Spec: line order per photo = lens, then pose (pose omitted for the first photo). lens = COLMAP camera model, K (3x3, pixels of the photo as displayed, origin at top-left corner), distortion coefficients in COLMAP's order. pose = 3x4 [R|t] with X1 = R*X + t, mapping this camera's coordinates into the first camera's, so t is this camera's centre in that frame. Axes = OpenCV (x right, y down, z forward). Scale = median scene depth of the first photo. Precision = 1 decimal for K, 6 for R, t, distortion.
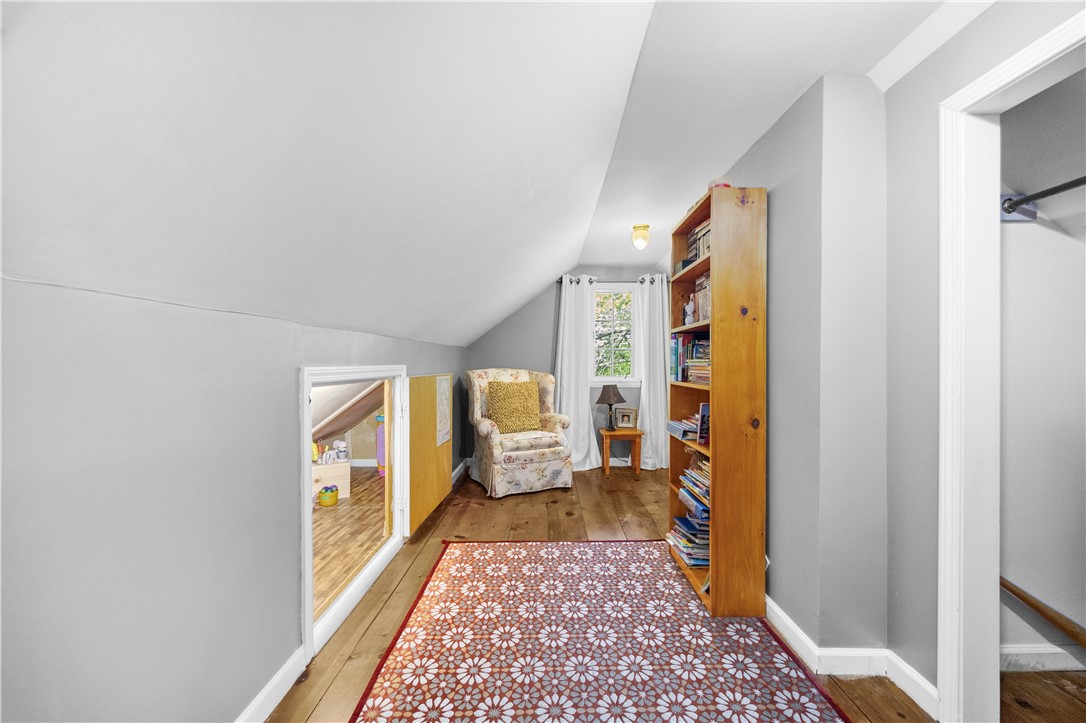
lens RADIAL K [[417.1, 0, 546.5], [0, 417.1, 364.3], [0, 0, 1]] dist [-0.001491, -0.000252]
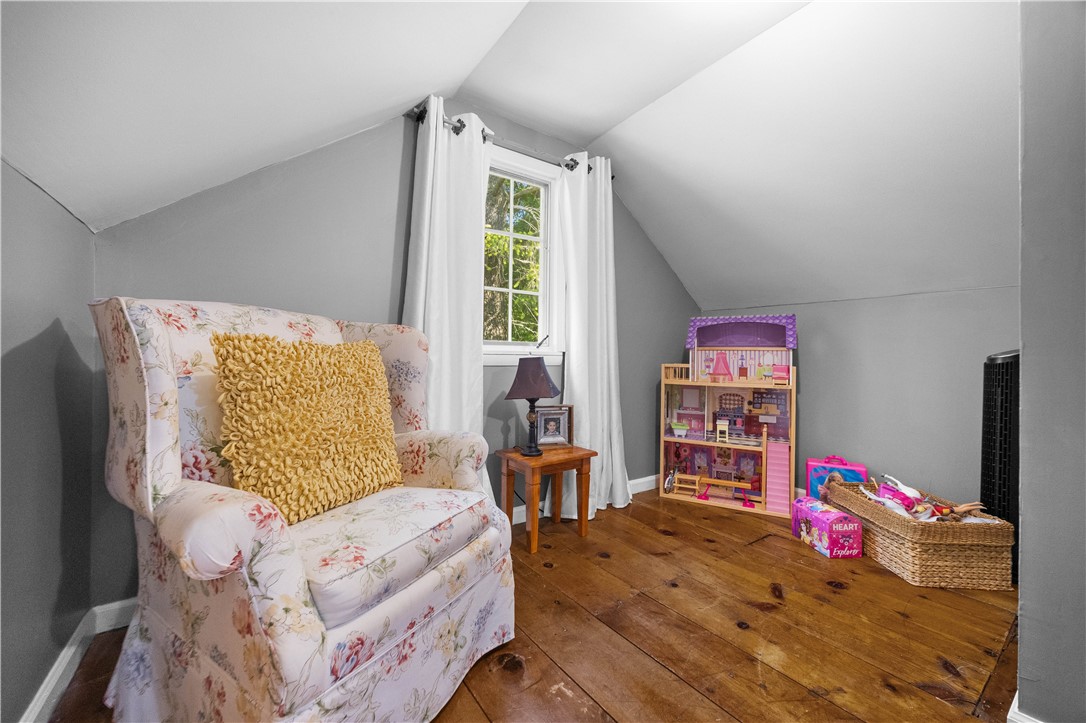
lens RADIAL K [[417.1, 0, 537.5], [0, 417.1, 356.6], [0, 0, 1]] dist [-0.001491, -0.000252]
pose [[0.815220, 0.008965, 0.579082, -0.124038], [-0.006113, 0.999958, -0.006874, 0.054913], [-0.579119, 0.002064, 0.815241, 0.653604]]
